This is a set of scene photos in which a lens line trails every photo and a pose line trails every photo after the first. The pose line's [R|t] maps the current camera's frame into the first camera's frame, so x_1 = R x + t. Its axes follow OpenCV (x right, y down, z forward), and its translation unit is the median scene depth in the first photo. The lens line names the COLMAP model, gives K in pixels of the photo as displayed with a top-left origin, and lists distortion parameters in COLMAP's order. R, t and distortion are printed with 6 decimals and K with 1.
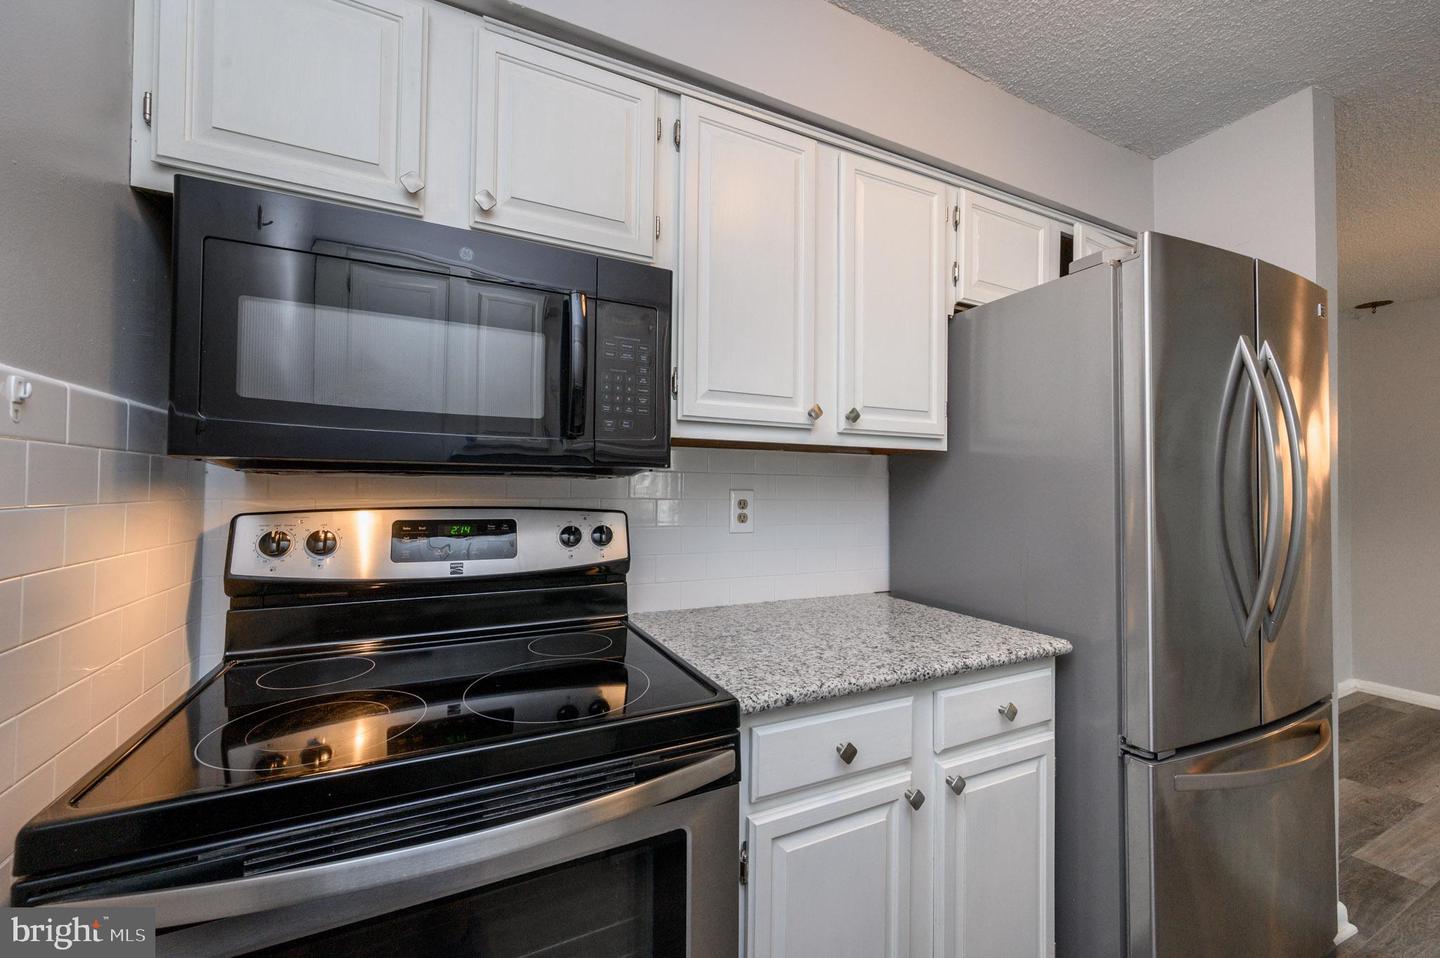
lens RADIAL K [[565.7, 0, 720.3], [0, 565.7, 471.0], [0, 0, 1]] dist [0.002792, -0.000117]
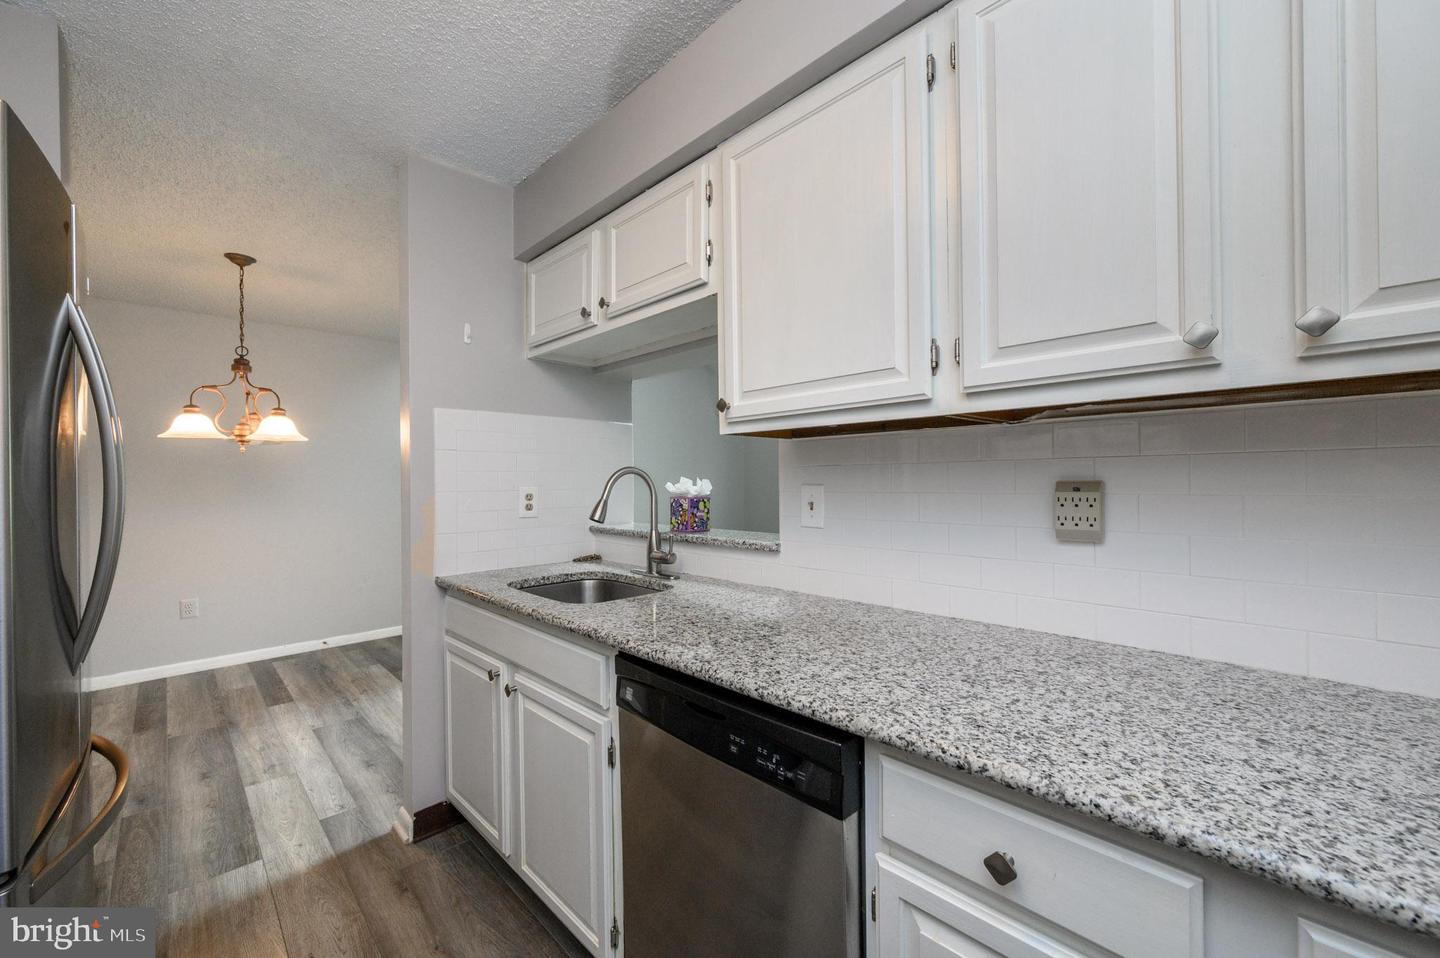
lens RADIAL K [[565.7, 0, 720.3], [0, 565.7, 471.0], [0, 0, 1]] dist [0.002792, -0.000117]
pose [[0.285273, -0.025202, -0.958115, 0.800420], [0.053192, 0.998530, -0.010427, 0.014840], [0.956969, -0.047990, 0.286194, 0.514927]]
